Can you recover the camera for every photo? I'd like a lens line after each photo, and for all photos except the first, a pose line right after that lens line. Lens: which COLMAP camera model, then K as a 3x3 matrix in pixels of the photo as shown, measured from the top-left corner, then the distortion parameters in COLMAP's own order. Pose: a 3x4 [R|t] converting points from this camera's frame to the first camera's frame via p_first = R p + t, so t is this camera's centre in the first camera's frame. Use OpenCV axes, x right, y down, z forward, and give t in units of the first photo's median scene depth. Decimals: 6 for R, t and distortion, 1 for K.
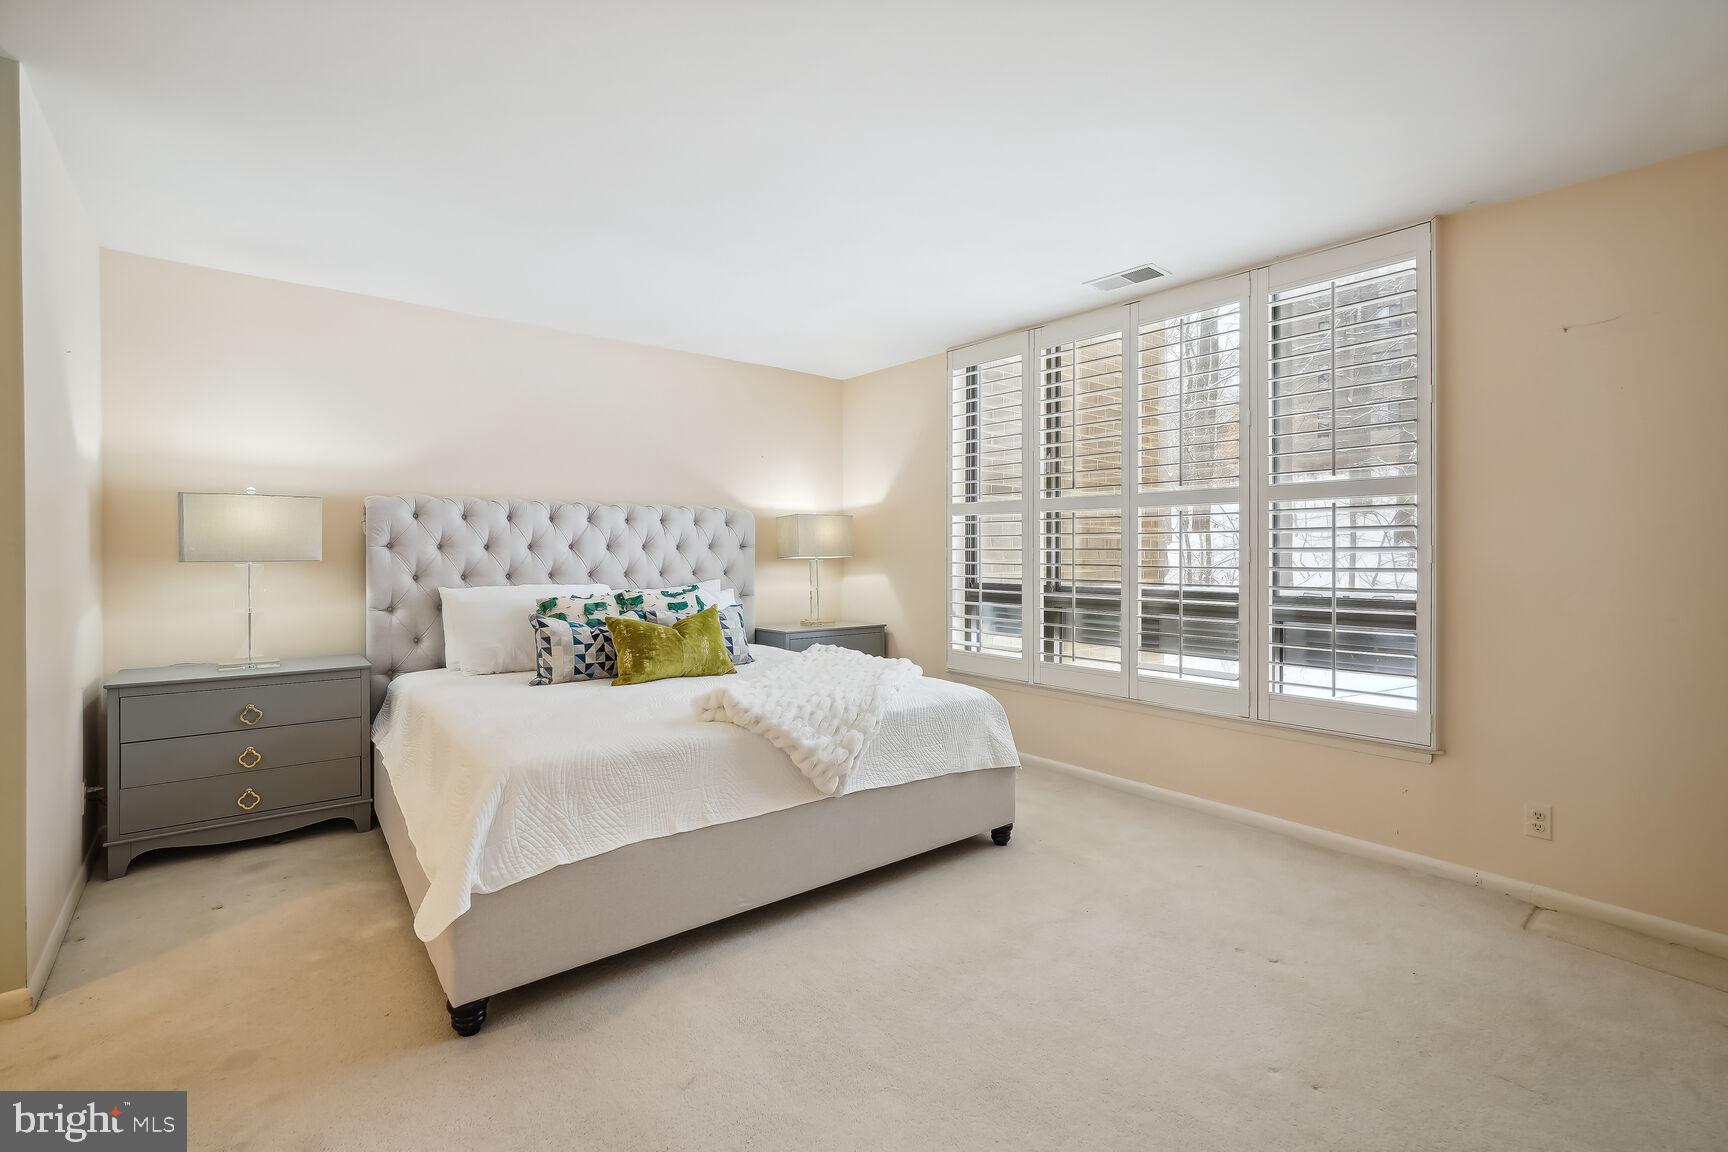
lens RADIAL K [[787.9, 0, 871.9], [0, 787.9, 570.7], [0, 0, 1]] dist [-0.008534, 0.005434]
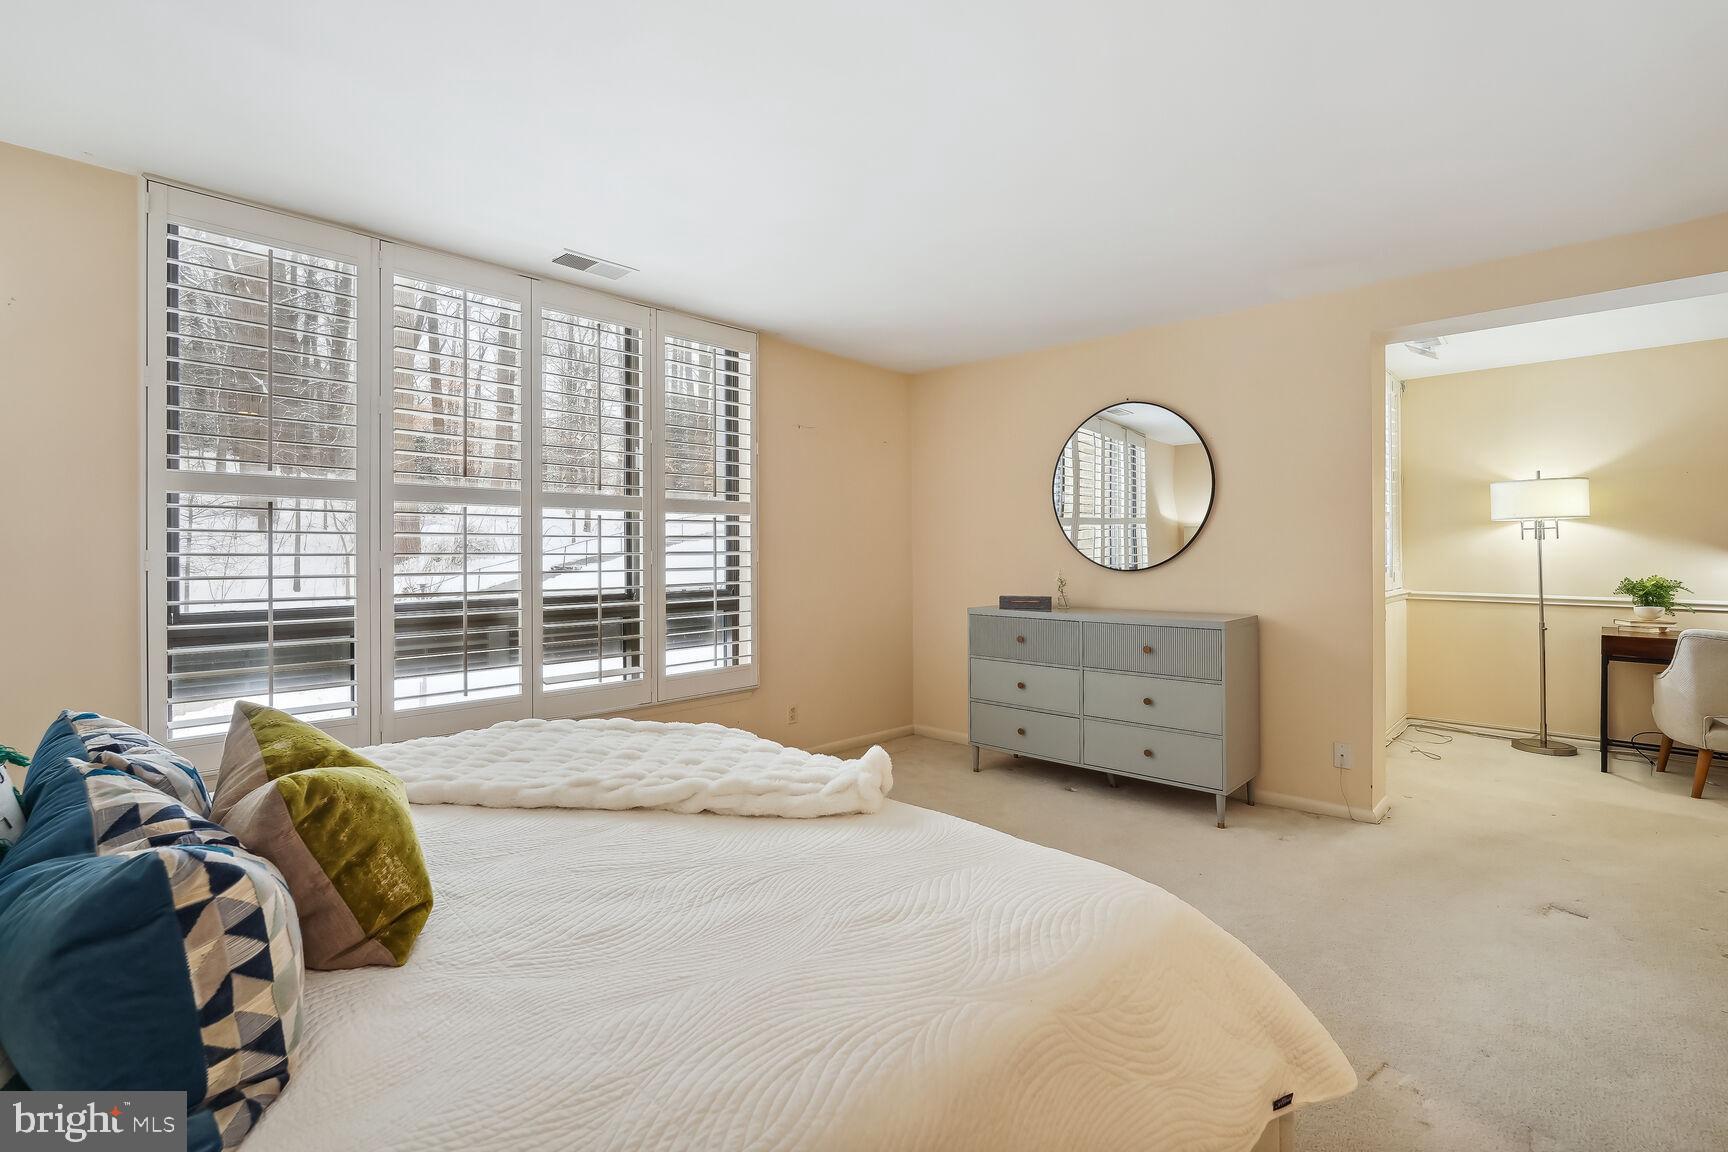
lens RADIAL K [[787.9, 0, 878.4], [0, 787.9, 580.1], [0, 0, 1]] dist [-0.008534, 0.005434]
pose [[-0.115367, -0.033876, 0.992745, -0.539683], [0.030176, 0.998838, 0.037590, -0.016963], [-0.992864, 0.034294, -0.114210, 0.637561]]
